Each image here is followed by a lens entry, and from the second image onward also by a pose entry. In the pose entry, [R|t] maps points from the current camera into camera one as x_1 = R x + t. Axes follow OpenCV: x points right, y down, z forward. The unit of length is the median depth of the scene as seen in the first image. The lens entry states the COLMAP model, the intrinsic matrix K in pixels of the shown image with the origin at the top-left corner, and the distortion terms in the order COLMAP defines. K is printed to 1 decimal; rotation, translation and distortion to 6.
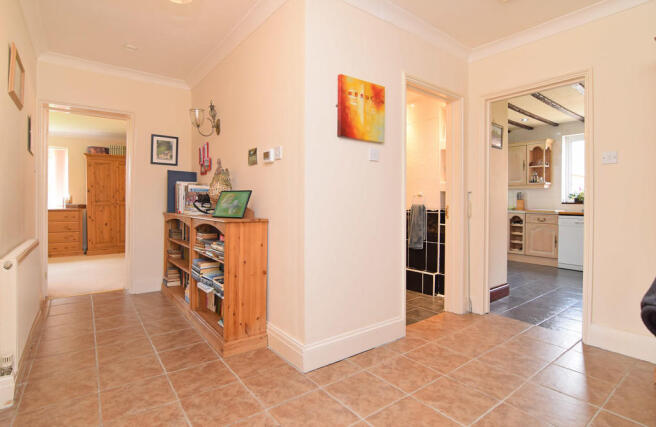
lens RADIAL K [[325.0, 0, 332.5], [0, 325.0, 204.9], [0, 0, 1]] dist [-0.004836, 0.001092]
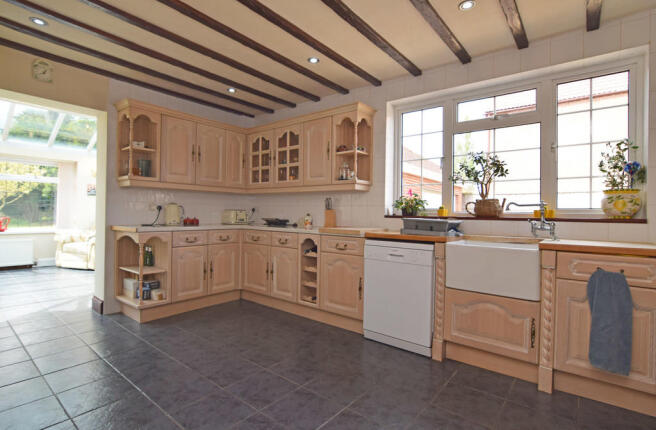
lens RADIAL K [[325.0, 0, 318.4], [0, 325.0, 212.2], [0, 0, 1]] dist [-0.004836, 0.001092]
pose [[0.978741, 0.008778, 0.204913, 0.472707], [-0.006897, 0.999927, -0.009894, -0.005792], [-0.204985, 0.008271, 0.978730, 0.453757]]
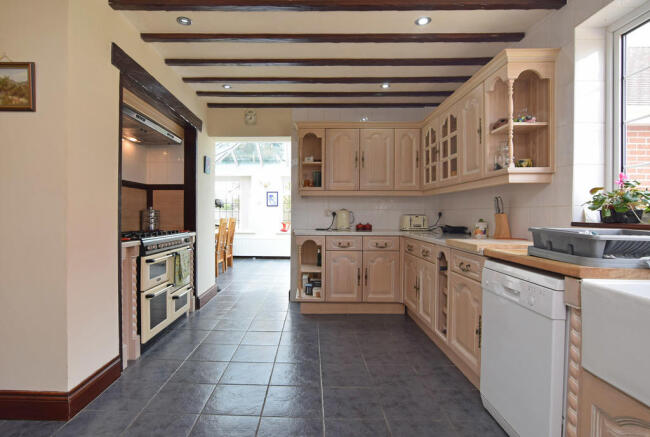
lens RADIAL K [[338.8, 0, 307.2], [0, 338.8, 218.5], [0, 0, 1]] dist [-0.005758, 0.000166]
pose [[0.771616, 0.004502, -0.636072, 0.721613], [-0.002224, 0.999988, 0.004379, -0.011894], [0.636084, -0.001964, 0.771617, 0.547119]]
